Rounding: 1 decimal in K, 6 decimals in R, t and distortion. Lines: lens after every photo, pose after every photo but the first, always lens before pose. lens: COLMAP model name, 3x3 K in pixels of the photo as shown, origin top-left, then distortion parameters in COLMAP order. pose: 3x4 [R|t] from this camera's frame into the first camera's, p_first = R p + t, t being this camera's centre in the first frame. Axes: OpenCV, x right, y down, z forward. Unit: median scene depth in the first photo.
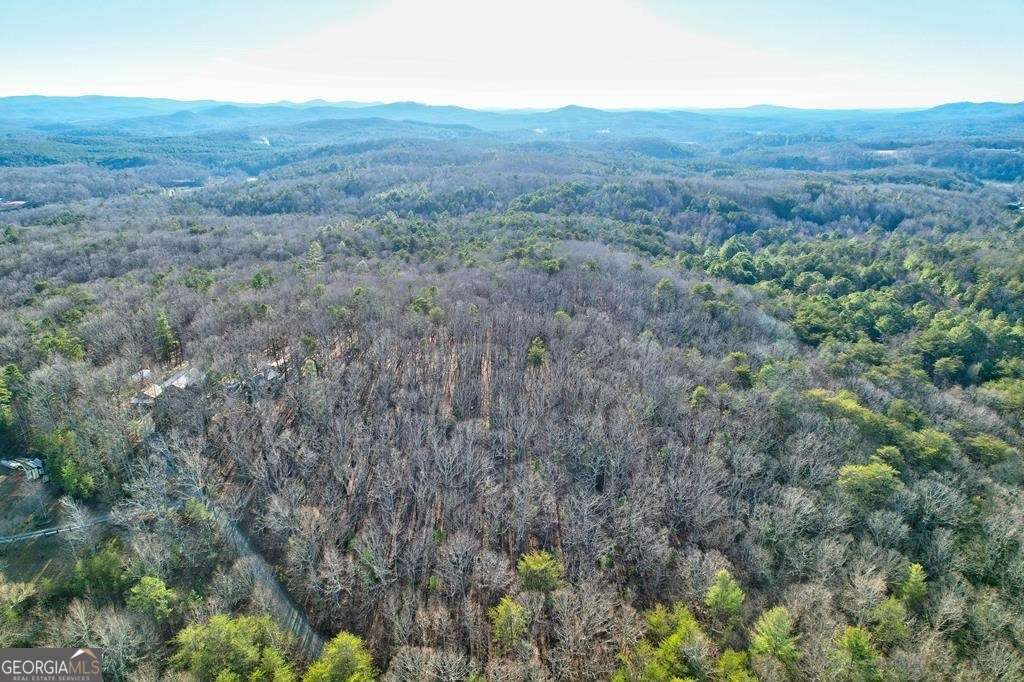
lens RADIAL K [[660.8, 0, 503.5], [0, 660.8, 339.4], [0, 0, 1]] dist [-0.075553, 0.069930]
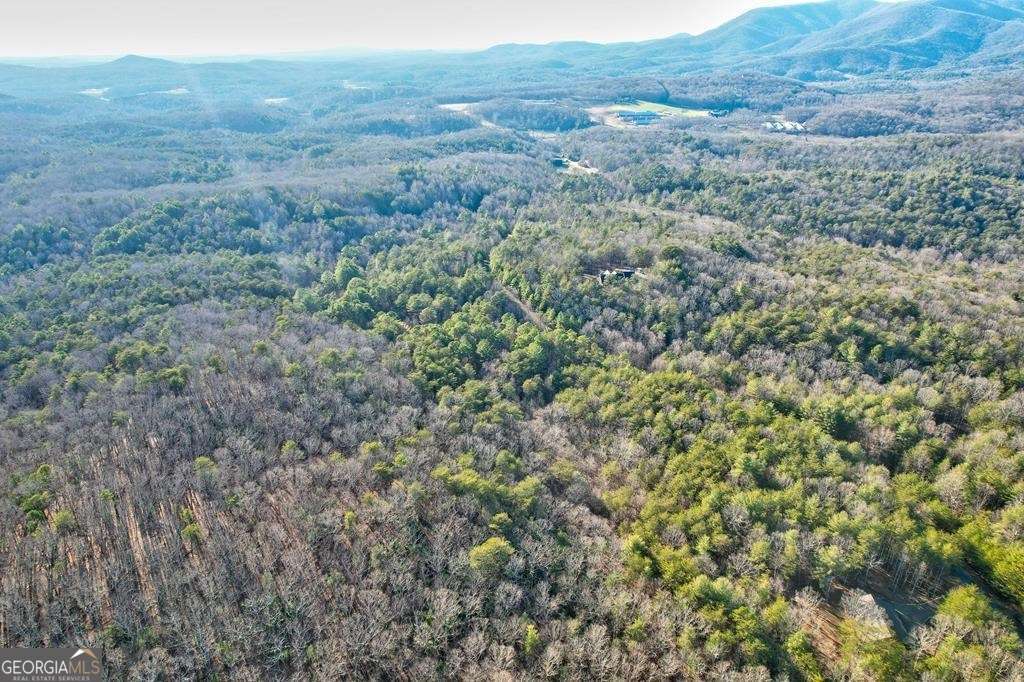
lens RADIAL K [[660.8, 0, 511.8], [0, 660.8, 347.4], [0, 0, 1]] dist [-0.075553, 0.069930]
pose [[0.831652, -0.238440, 0.501499, 0.013224], [0.191131, 0.970850, 0.144636, -0.148478], [-0.521367, -0.024435, 0.852983, -0.056262]]
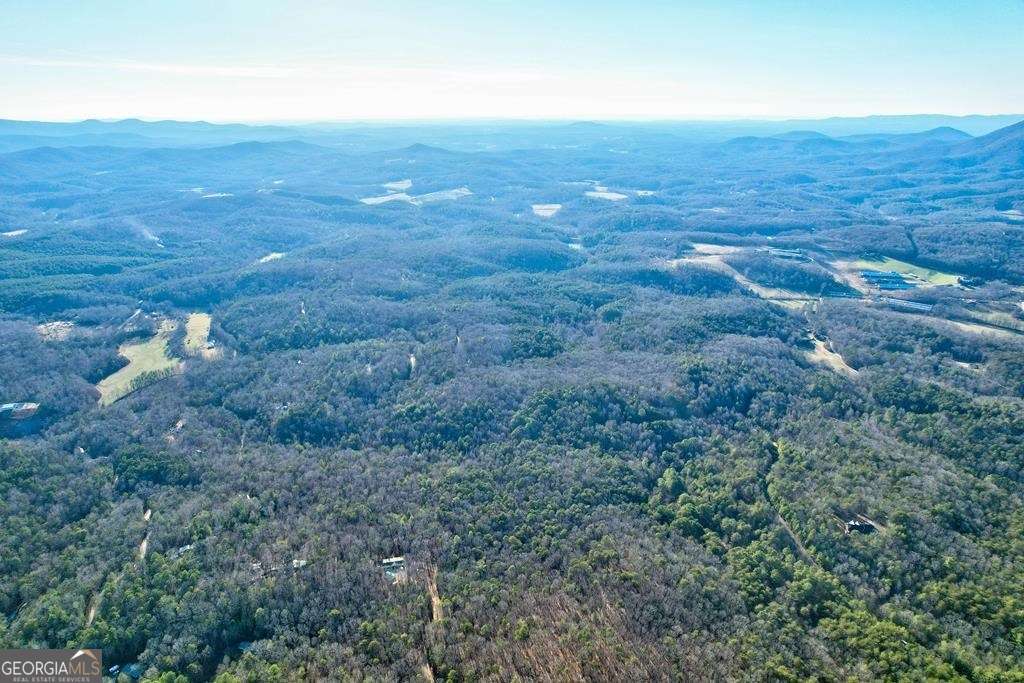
lens RADIAL K [[660.8, 0, 506.7], [0, 660.8, 348.7], [0, 0, 1]] dist [-0.075553, 0.069930]
pose [[0.967490, -0.078183, 0.240521, -0.552876], [0.075834, 0.996939, 0.019021, -0.670388], [-0.241271, -0.000163, 0.970458, -0.659244]]
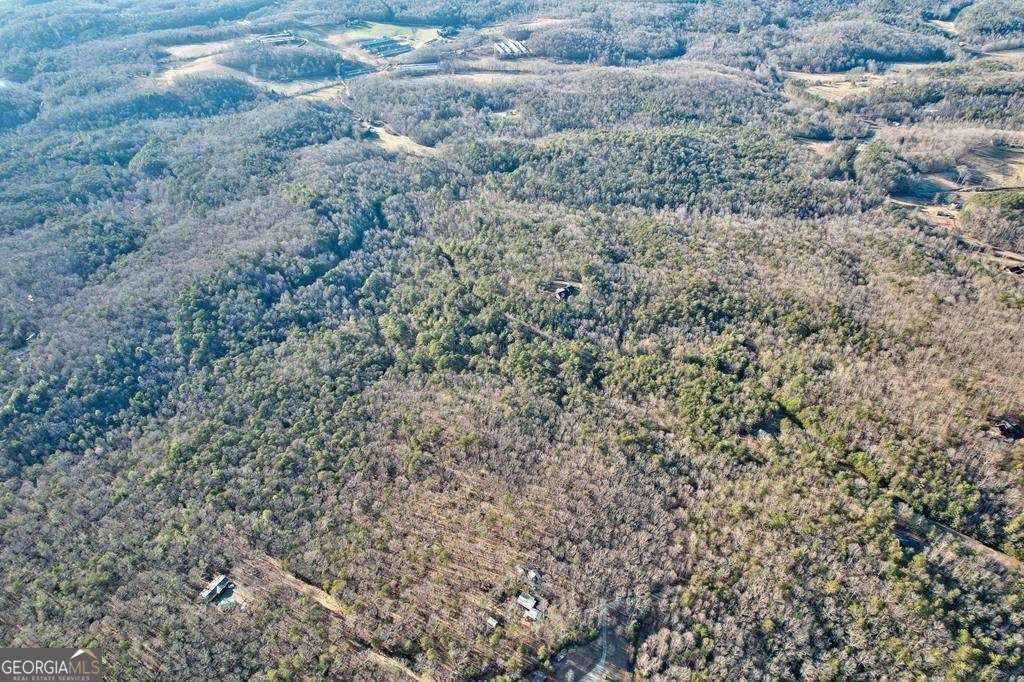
lens RADIAL K [[660.8, 0, 516.4], [0, 660.8, 346.7], [0, 0, 1]] dist [-0.075553, 0.069930]
pose [[0.457358, -0.547304, 0.700915, -0.841388], [0.302763, 0.836926, 0.455949, -0.921671], [-0.836157, 0.003679, 0.548478, -0.160023]]
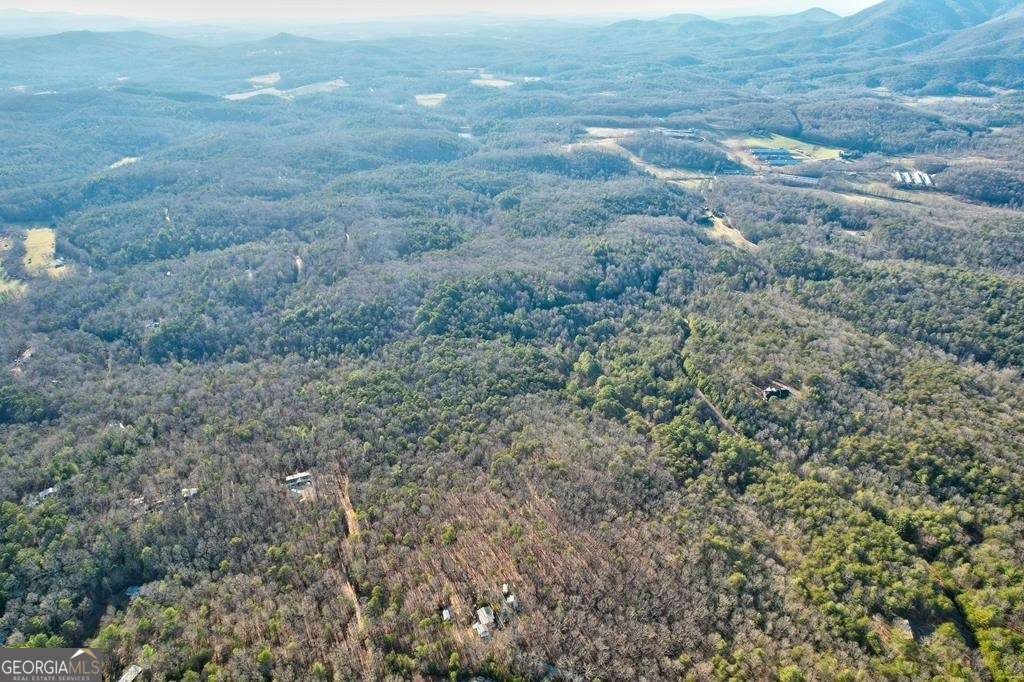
lens RADIAL K [[660.8, 0, 508.8], [0, 660.8, 350.3], [0, 0, 1]] dist [-0.075553, 0.069930]
pose [[0.908869, -0.194430, 0.368991, -0.531223], [0.134458, 0.974050, 0.182063, -0.613063], [-0.394815, -0.115857, 0.911427, -0.495551]]
